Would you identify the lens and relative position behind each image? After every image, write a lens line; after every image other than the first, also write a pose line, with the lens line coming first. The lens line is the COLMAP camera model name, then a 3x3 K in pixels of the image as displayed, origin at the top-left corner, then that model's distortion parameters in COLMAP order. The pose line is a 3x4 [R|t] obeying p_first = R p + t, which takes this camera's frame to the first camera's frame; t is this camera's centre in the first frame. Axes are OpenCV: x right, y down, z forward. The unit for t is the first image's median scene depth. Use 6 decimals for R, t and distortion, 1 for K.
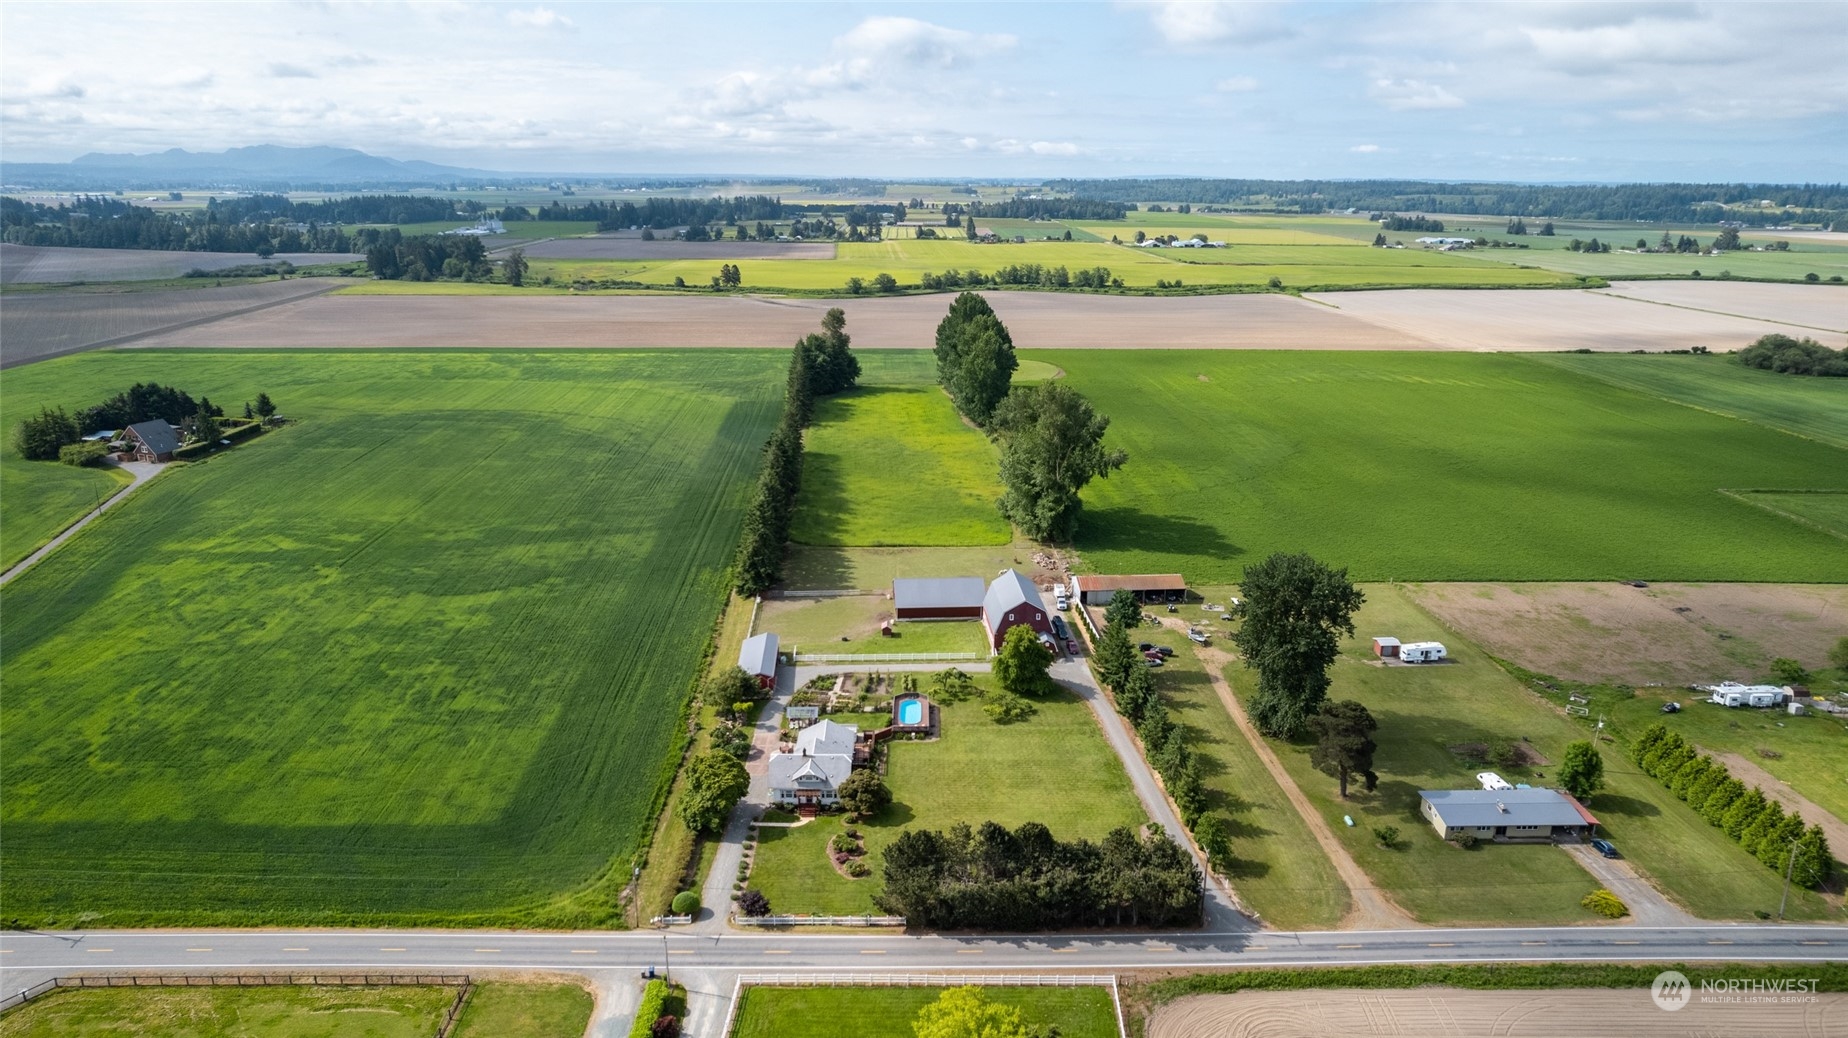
lens RADIAL K [[1194.2, 0, 914.3], [0, 1194.2, 520.6], [0, 0, 1]] dist [-0.057896, 0.044125]
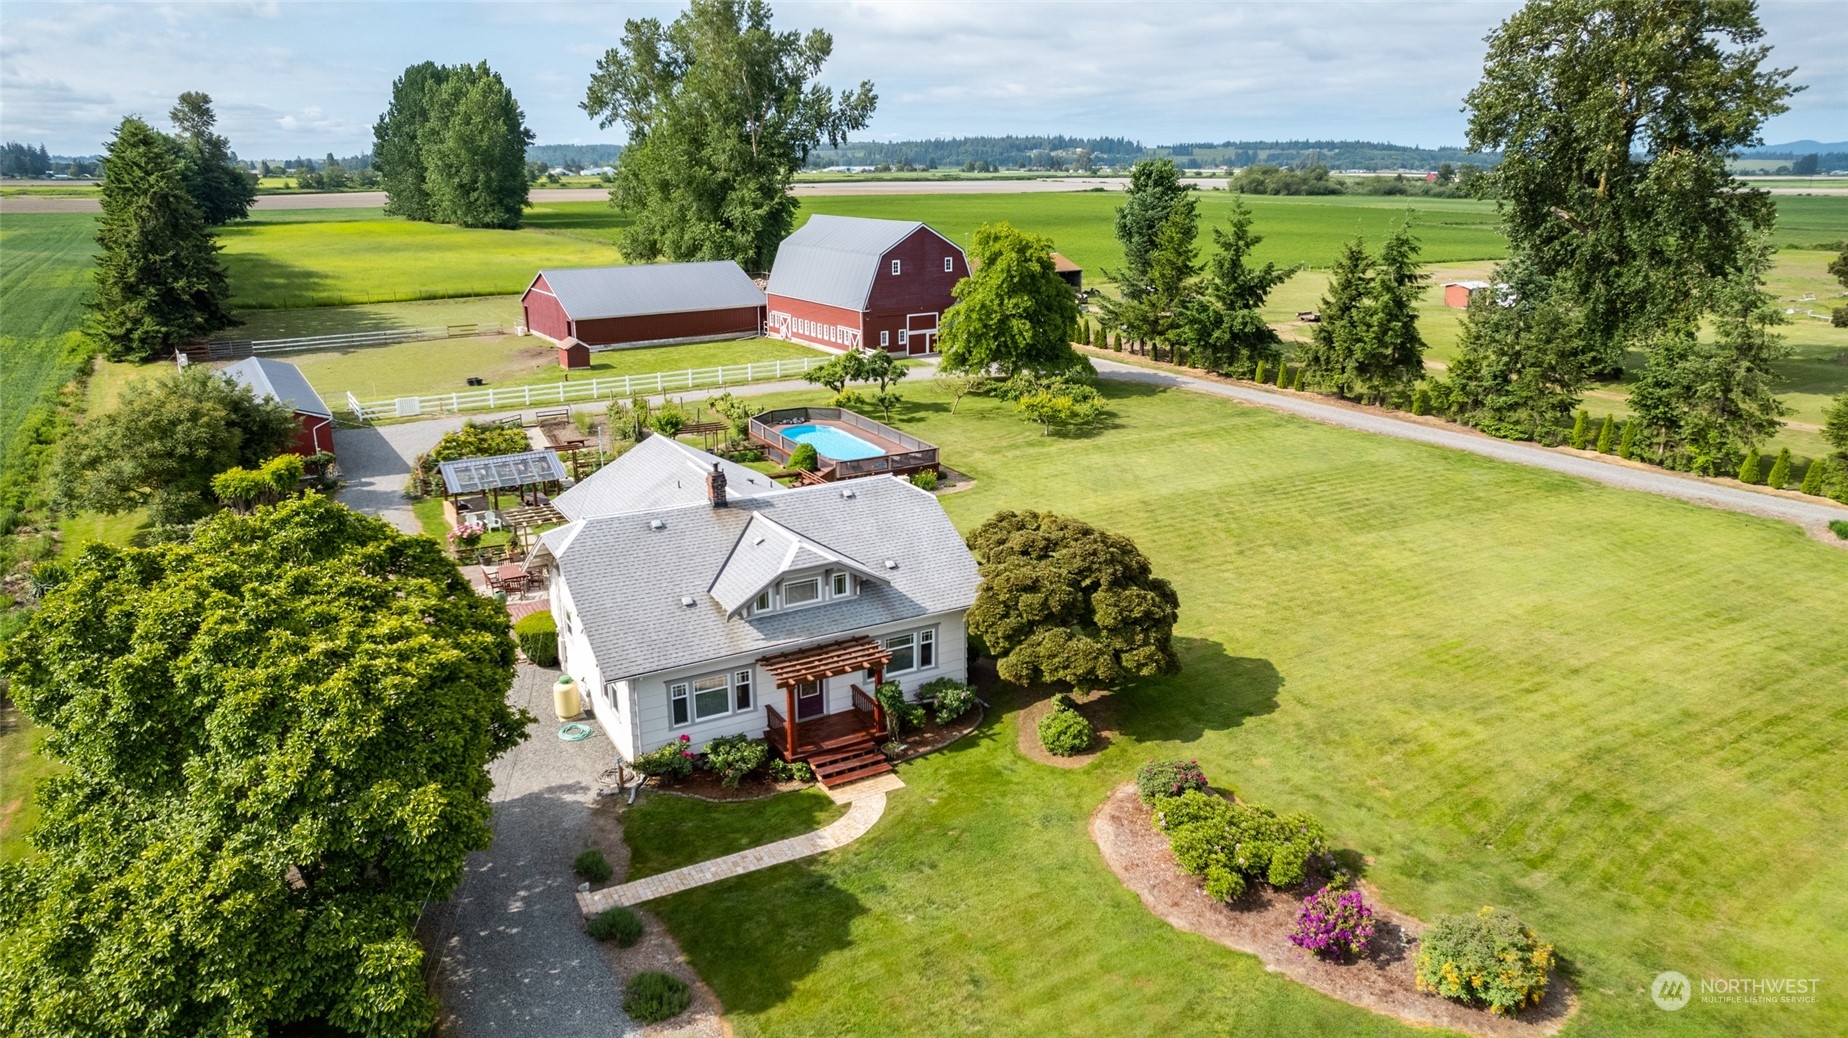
lens RADIAL K [[1194.2, 0, 929.5], [0, 1194.2, 525.3], [0, 0, 1]] dist [-0.057896, 0.044125]
pose [[0.868236, -0.151733, 0.472381, -0.160316], [0.144670, 0.988139, 0.051496, 0.199059], [-0.474591, 0.023629, 0.879889, 0.819834]]
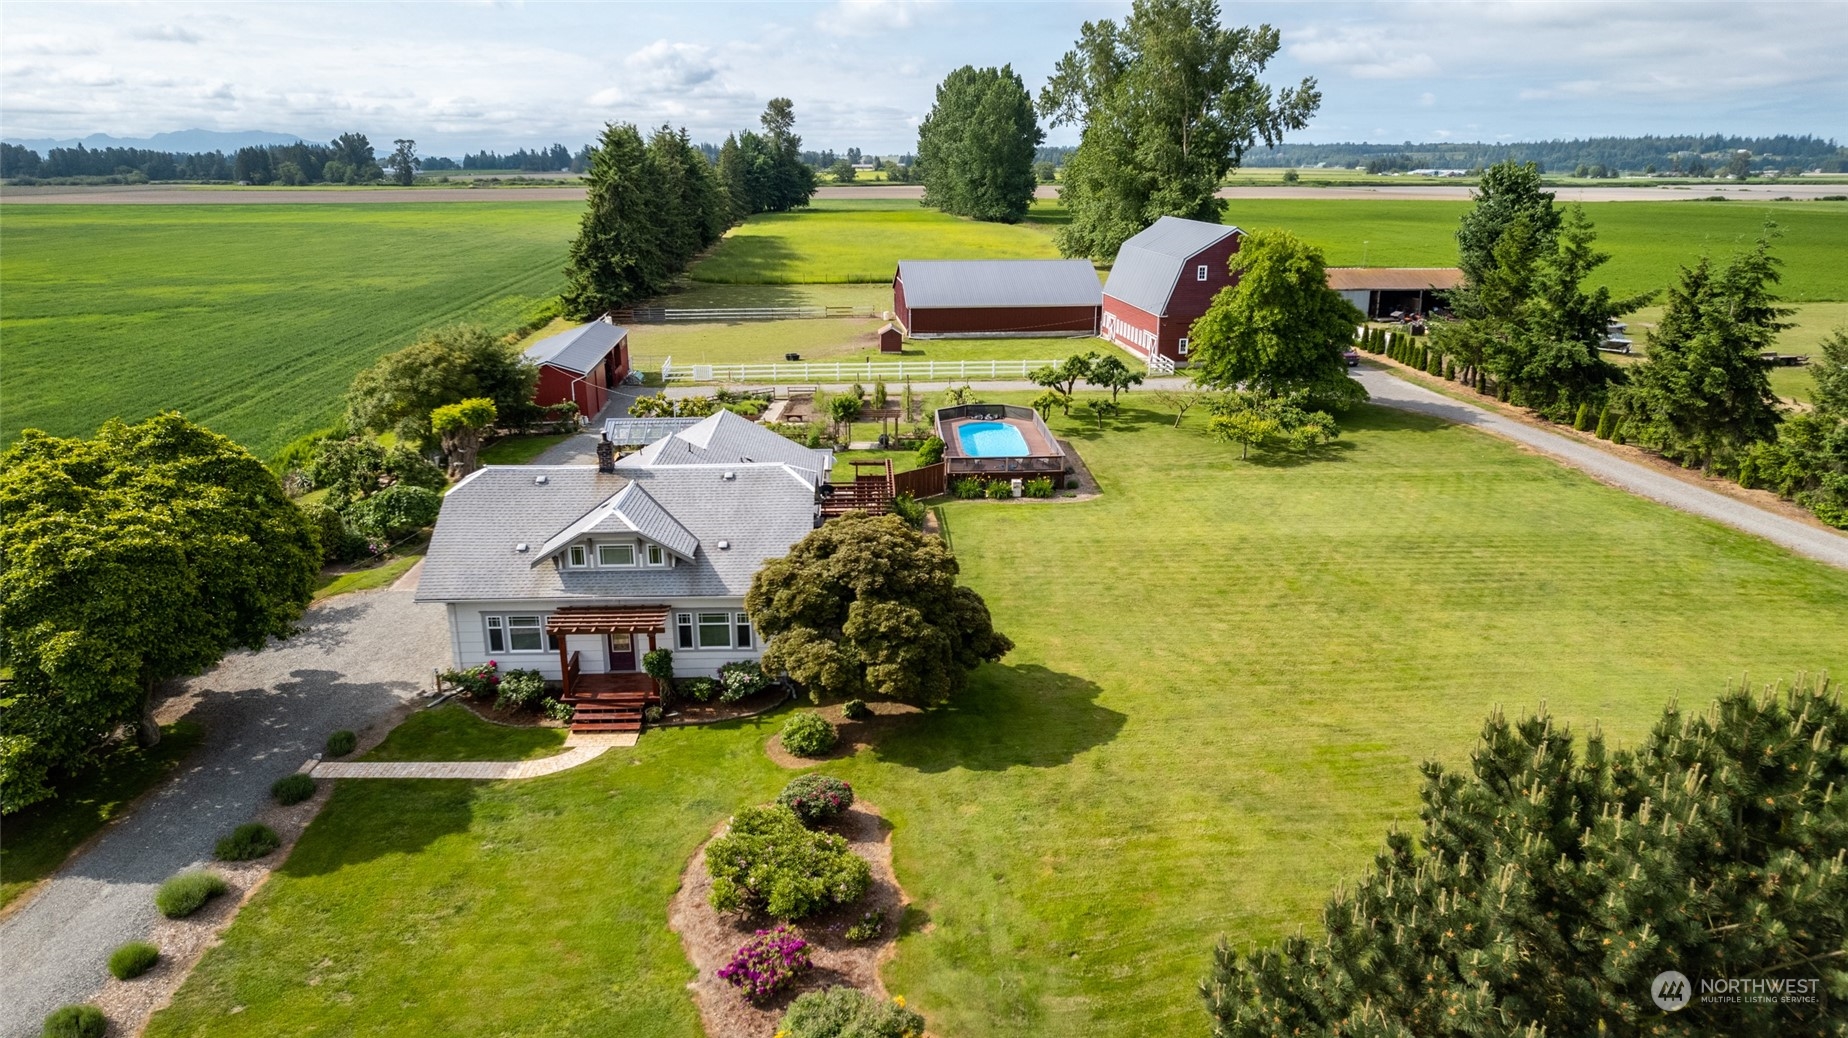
lens RADIAL K [[1194.2, 0, 915.2], [0, 1194.2, 518.0], [0, 0, 1]] dist [-0.057896, 0.044125]
pose [[0.999175, -0.017847, 0.036480, -0.042714], [0.017543, 0.999809, 0.008648, 0.209209], [-0.036627, -0.008001, 0.999297, 0.786507]]
